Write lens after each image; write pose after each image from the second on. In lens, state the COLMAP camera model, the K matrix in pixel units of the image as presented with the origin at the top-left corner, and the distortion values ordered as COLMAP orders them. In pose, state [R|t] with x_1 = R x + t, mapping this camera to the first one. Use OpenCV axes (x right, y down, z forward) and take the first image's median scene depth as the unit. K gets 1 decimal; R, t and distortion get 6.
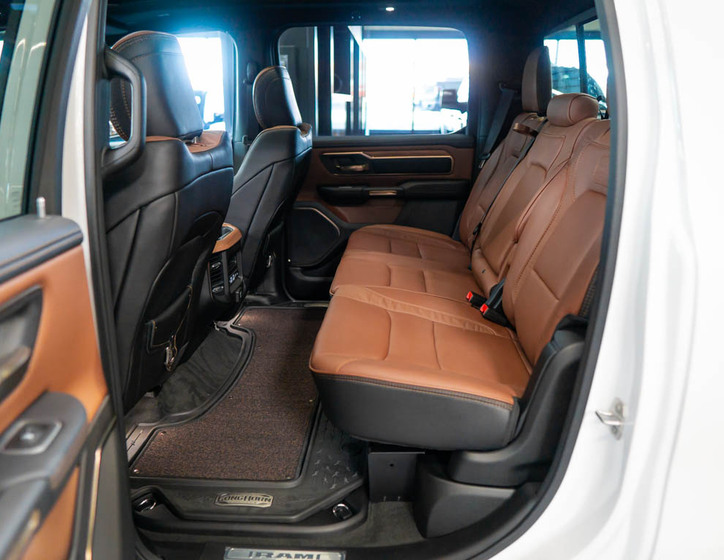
lens RADIAL K [[601.0, 0, 361.4], [0, 601.0, 277.8], [0, 0, 1]] dist [-0.023176, 0.012817]
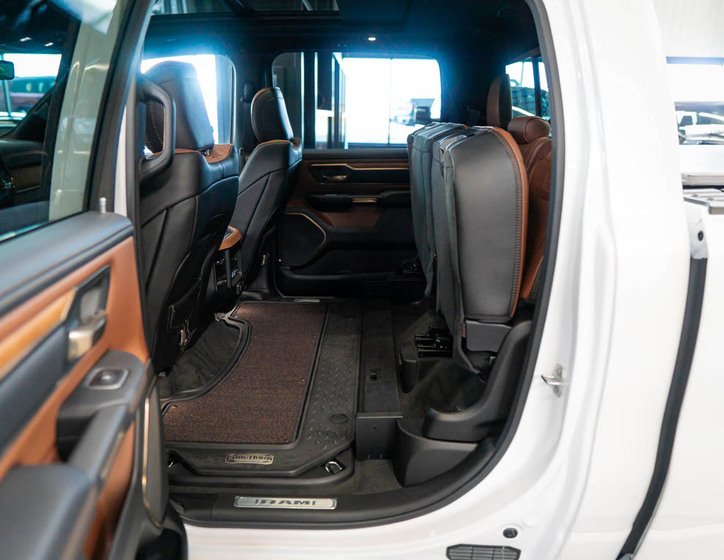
lens RADIAL K [[601.0, 0, 361.3], [0, 601.0, 280.2], [0, 0, 1]] dist [-0.023176, 0.012817]
pose [[0.999005, 0.003287, 0.044472, -0.029907], [-0.002675, 0.999901, -0.013823, 0.036321], [-0.044513, 0.013690, 0.998915, -0.183726]]
